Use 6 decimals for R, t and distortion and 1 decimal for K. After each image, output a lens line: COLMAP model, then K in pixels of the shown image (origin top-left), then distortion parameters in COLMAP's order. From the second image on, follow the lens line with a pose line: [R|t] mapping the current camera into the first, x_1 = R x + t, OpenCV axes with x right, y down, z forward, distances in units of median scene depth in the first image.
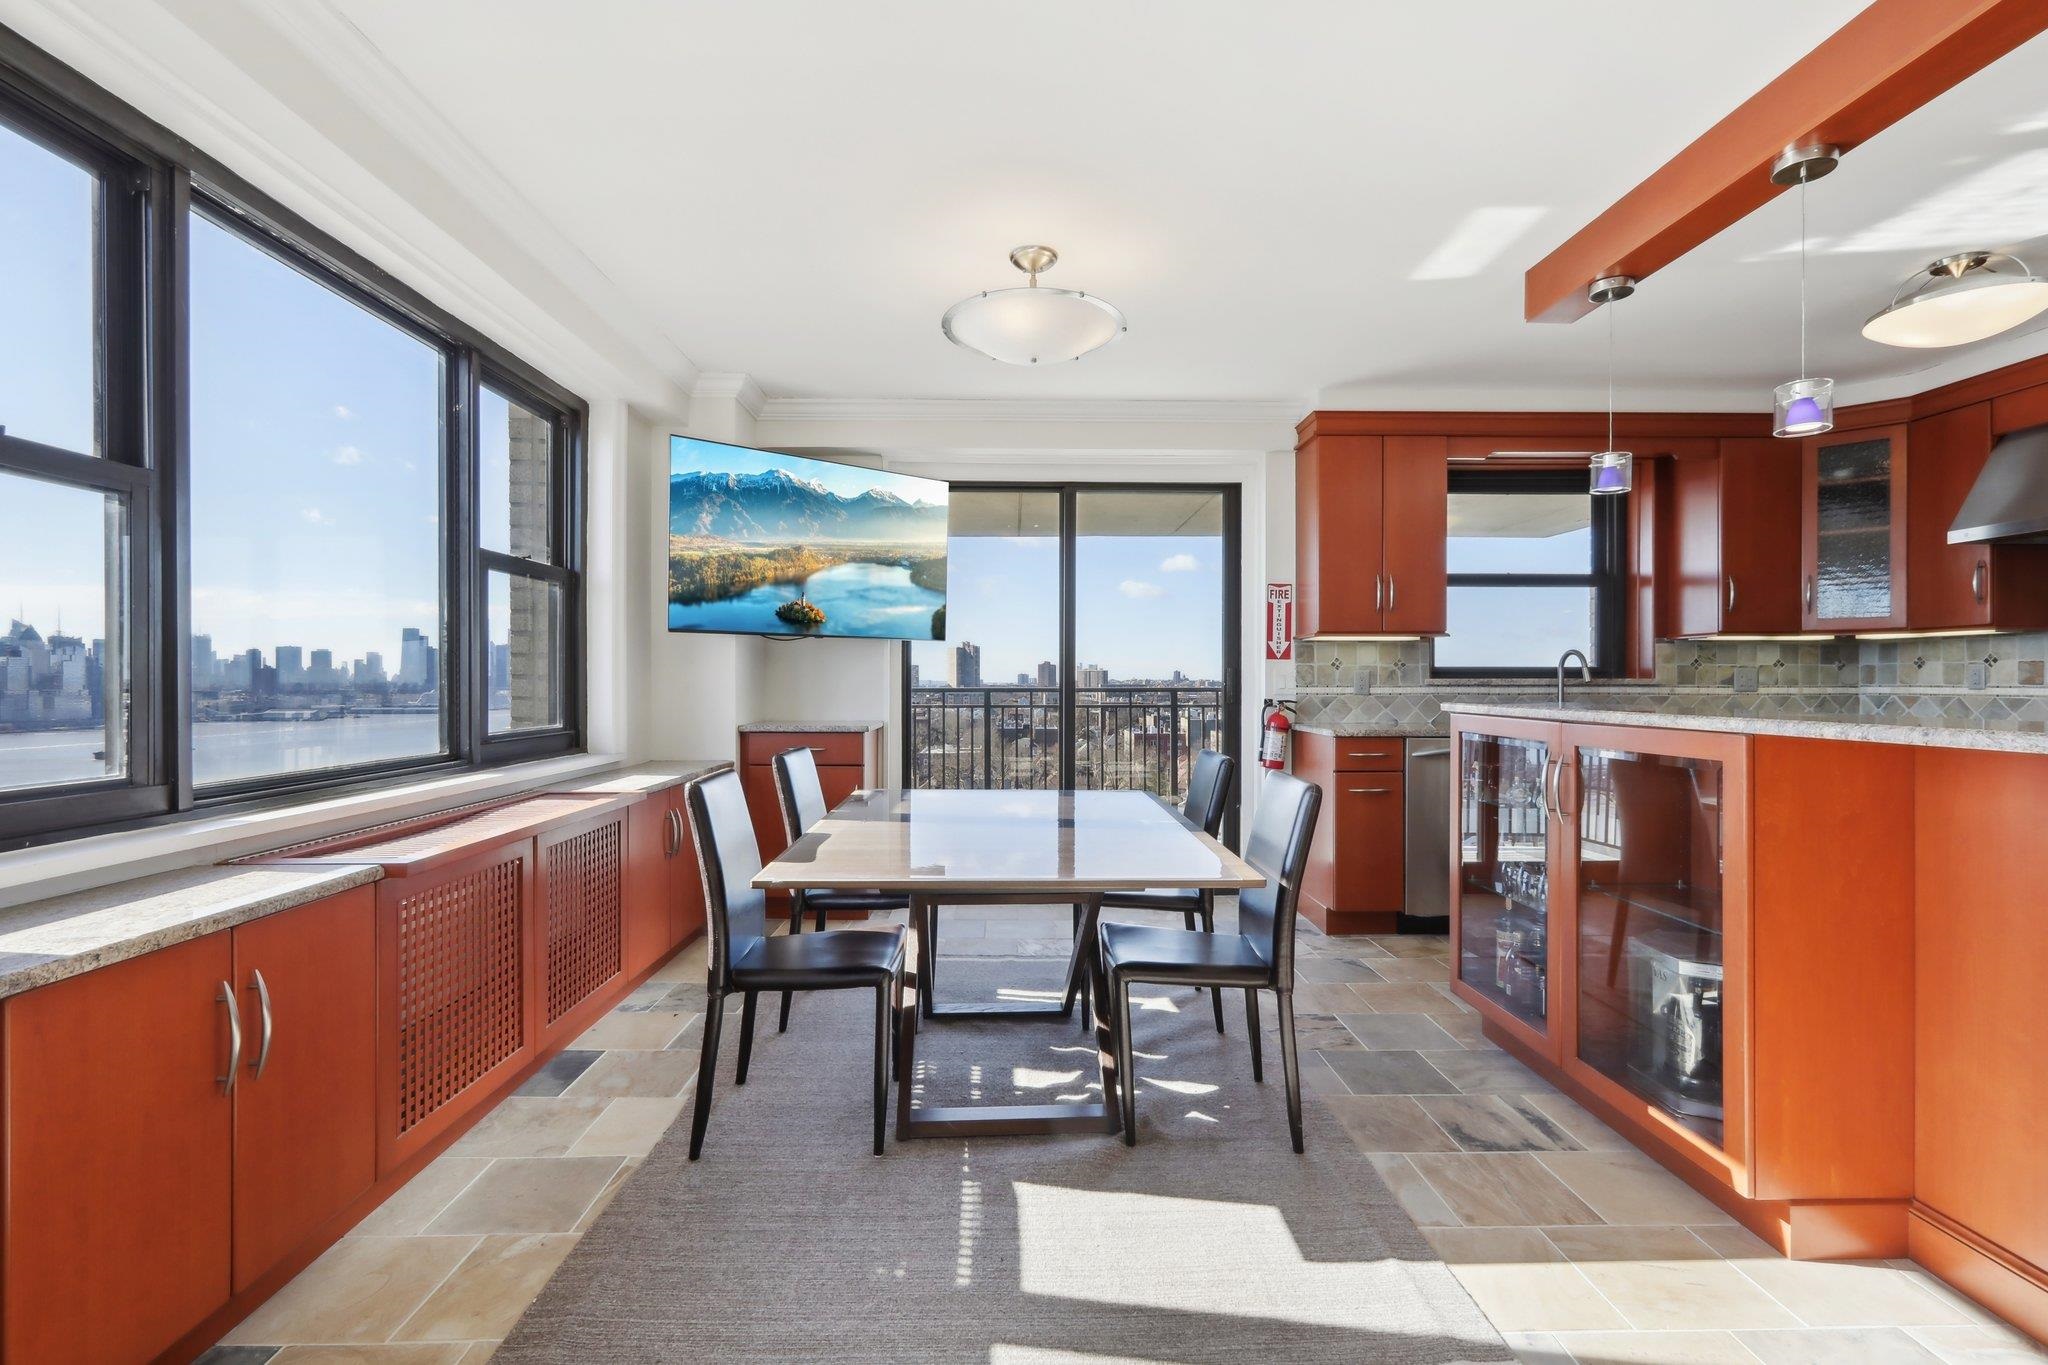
lens RADIAL K [[935.2, 0, 1024.3], [0, 935.2, 681.5], [0, 0, 1]] dist [-0.006835, 0.004287]
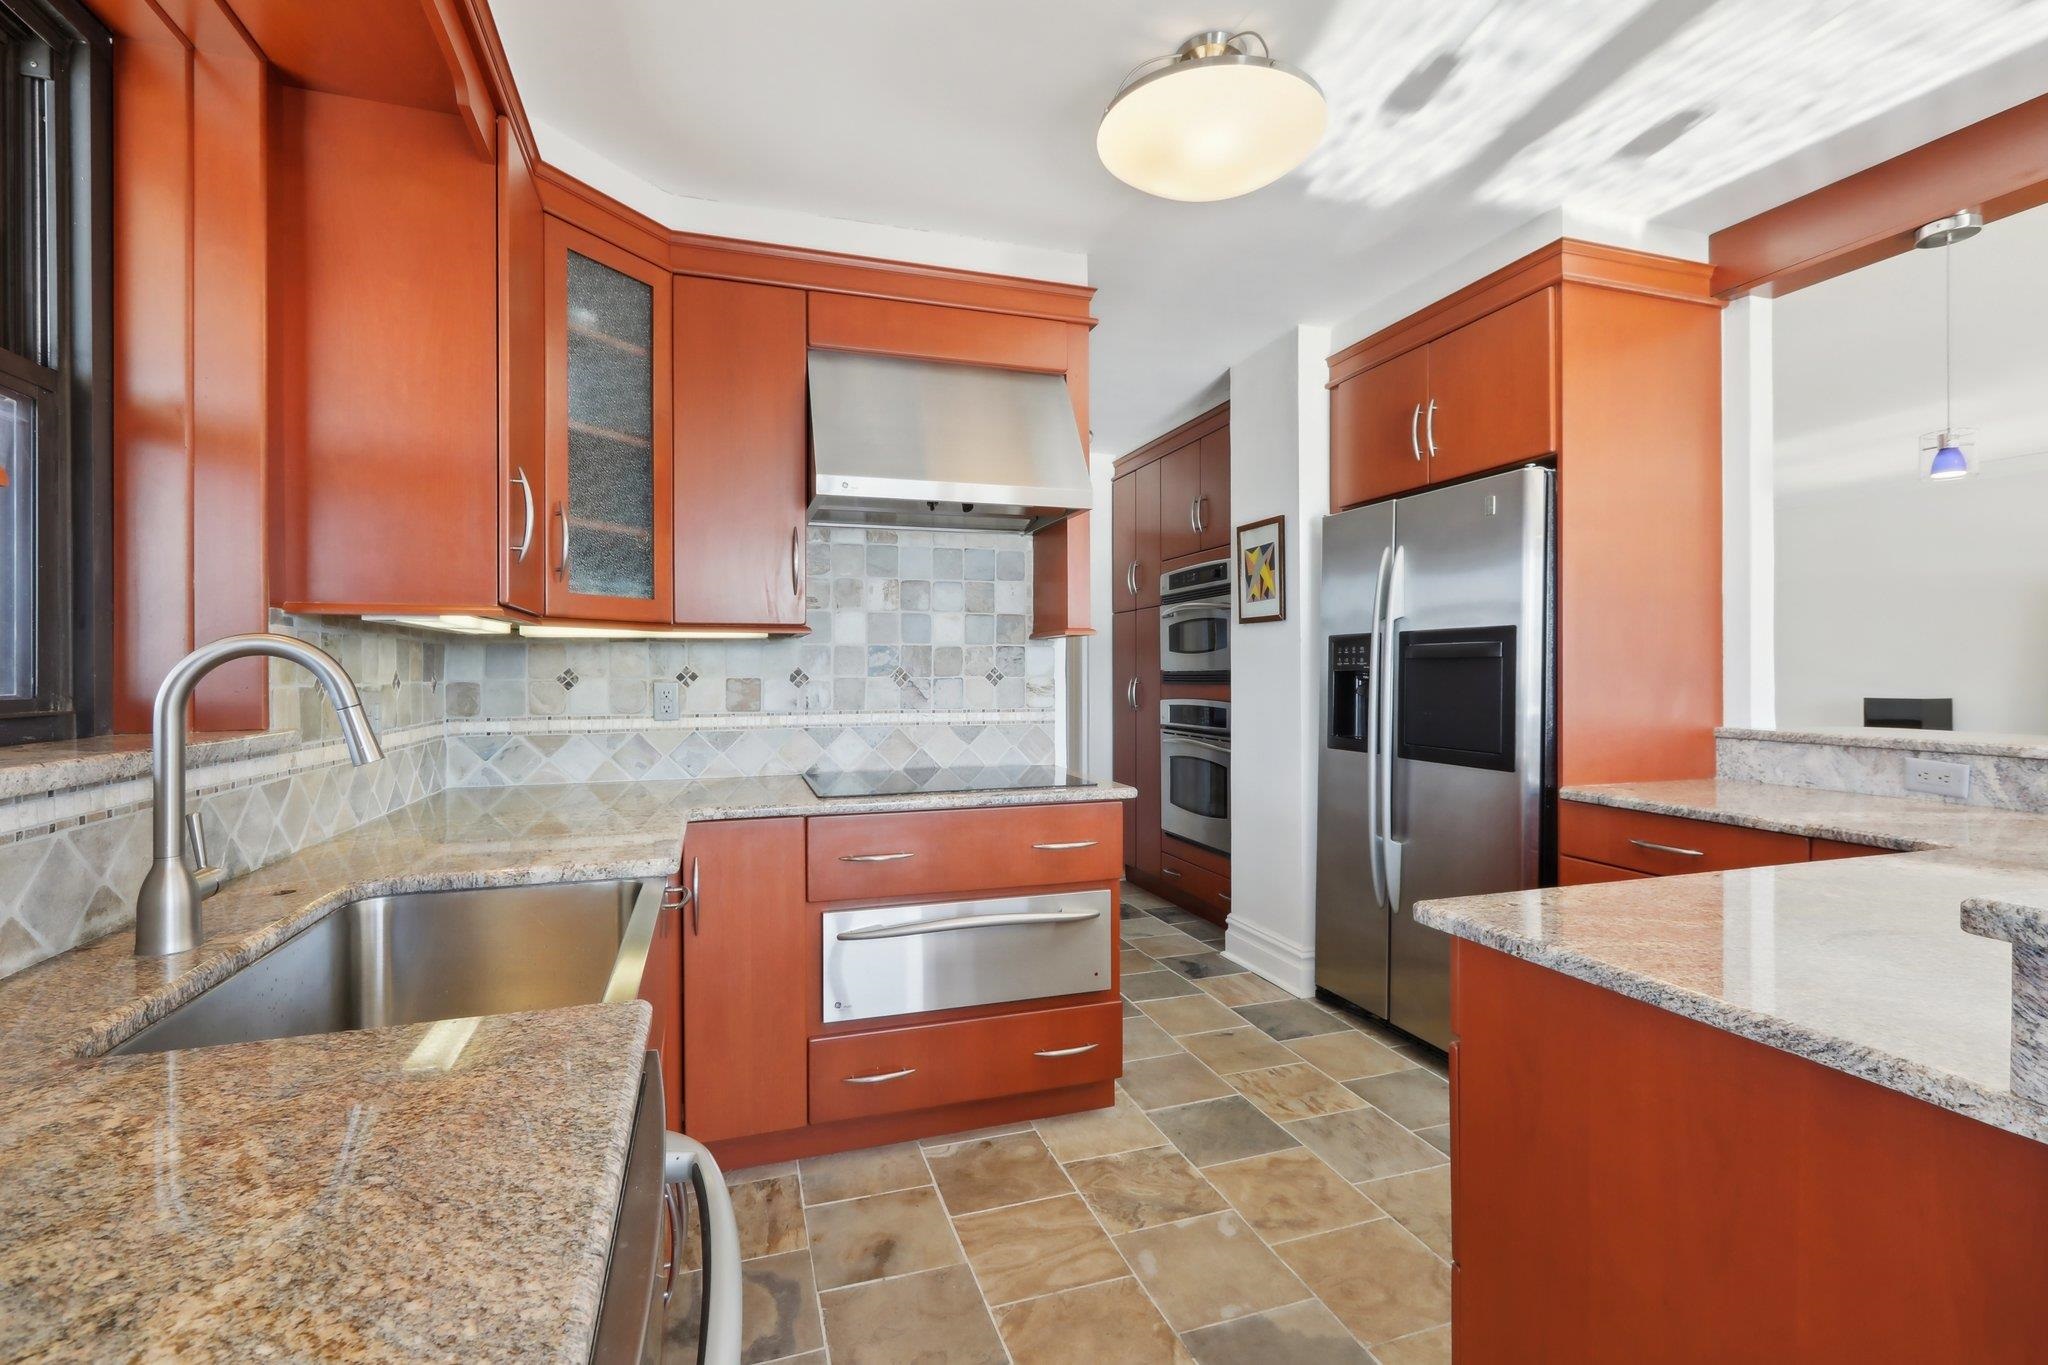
lens RADIAL K [[935.2, 0, 1027.0], [0, 935.2, 685.6], [0, 0, 1]] dist [-0.006835, 0.004287]
pose [[-0.300527, -0.013587, 0.953676, 0.345049], [0.004992, 0.999862, 0.015818, -0.027662], [-0.953760, 0.009515, -0.300418, 1.036295]]
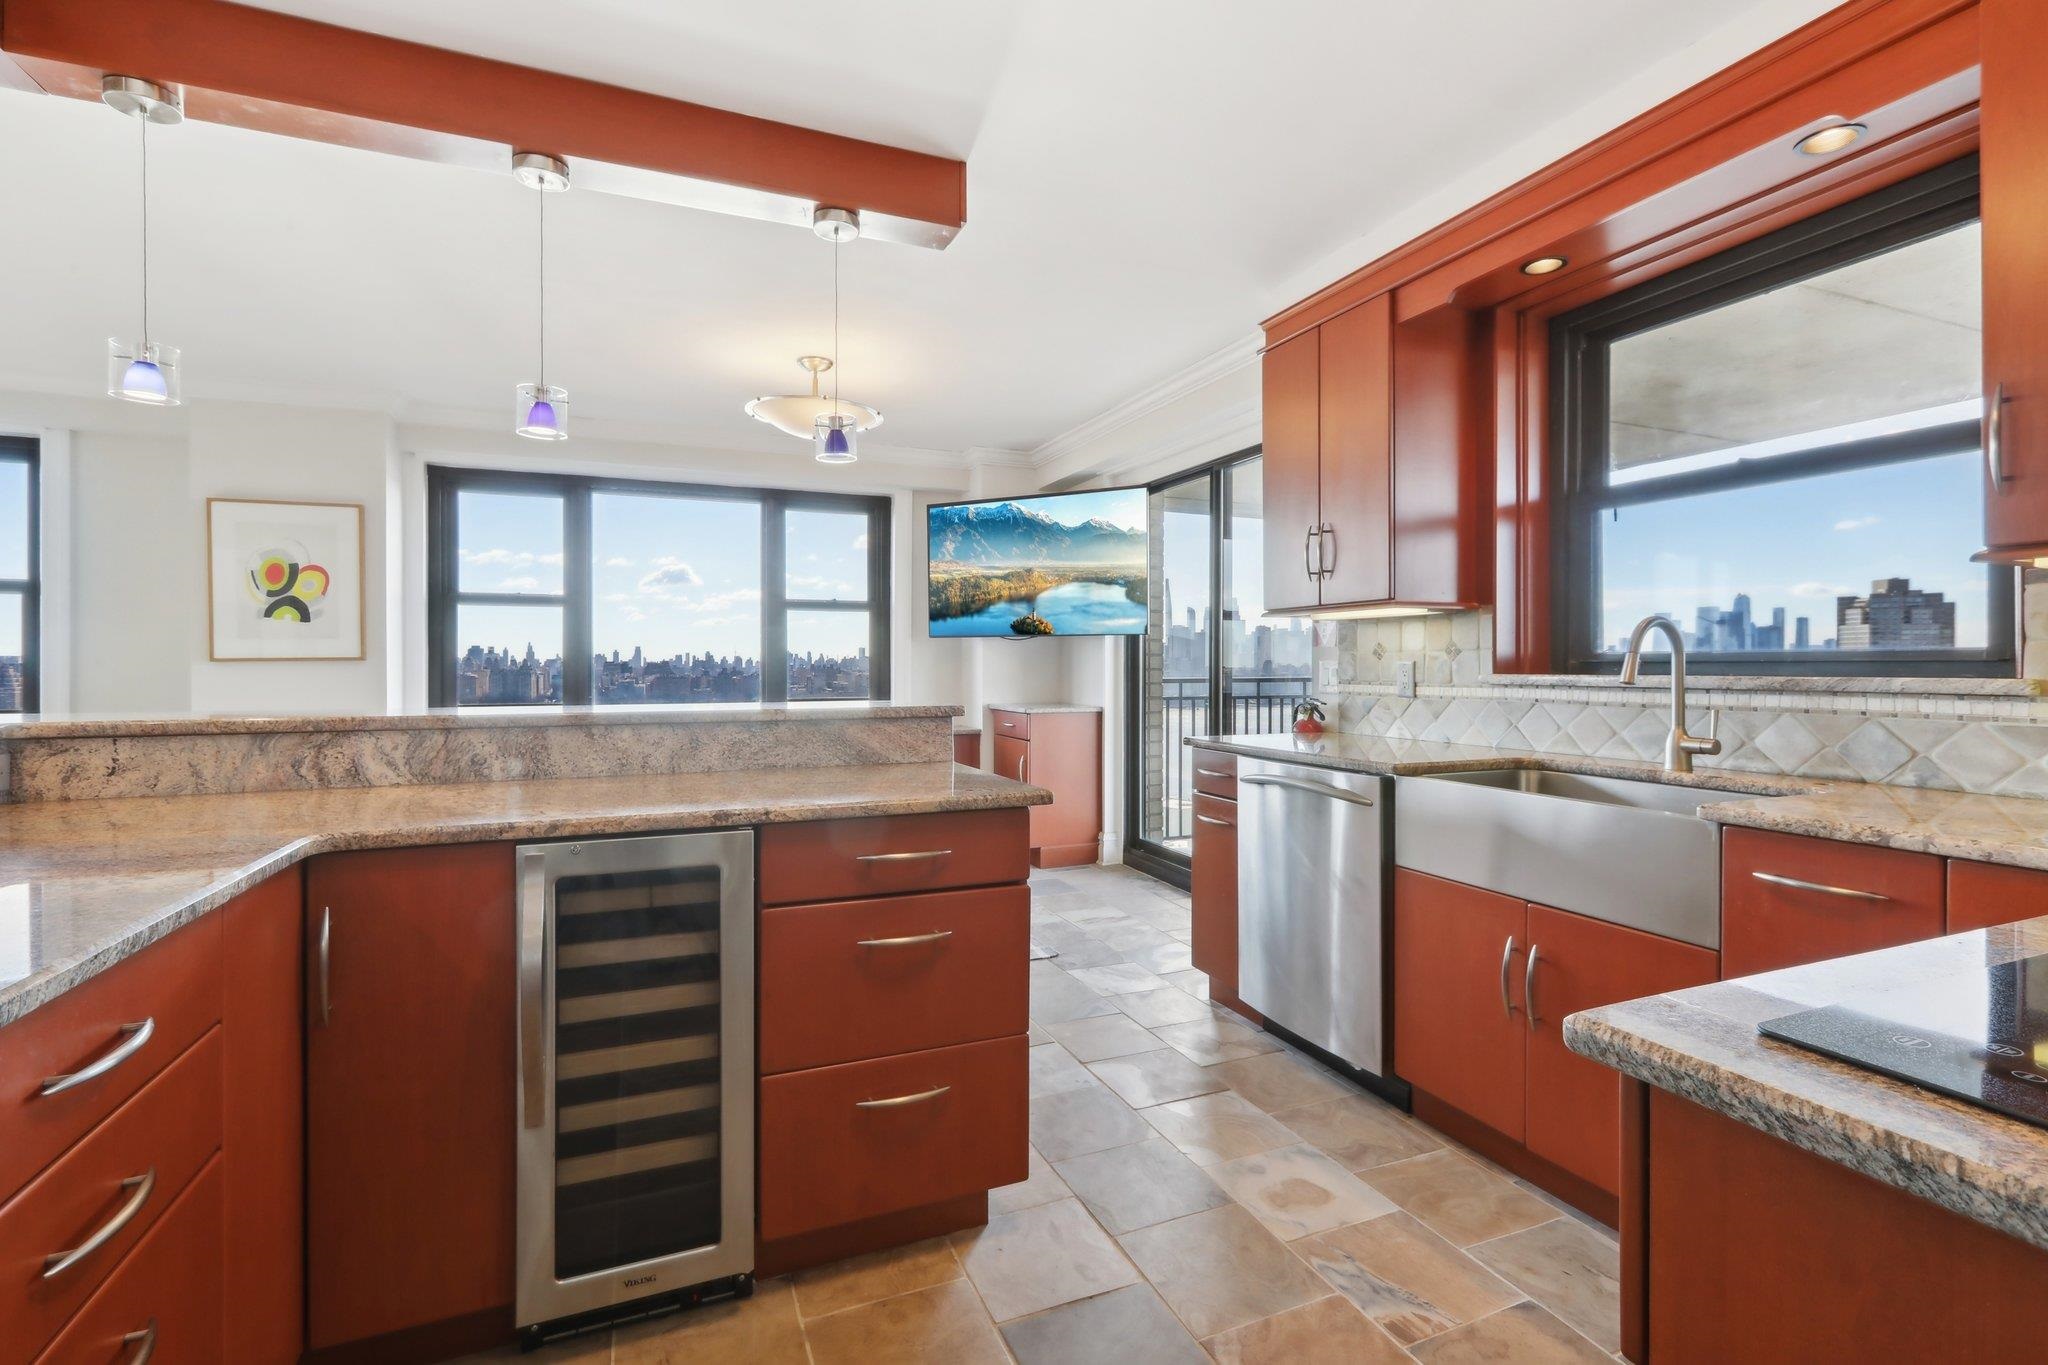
lens RADIAL K [[935.2, 0, 1024.2], [0, 935.2, 668.6], [0, 0, 1]] dist [-0.006835, 0.004287]
pose [[0.371734, 0.002926, -0.928335, 1.086339], [-0.001330, 0.999996, 0.002620, -0.009725], [0.928338, 0.000261, 0.371736, 0.600922]]
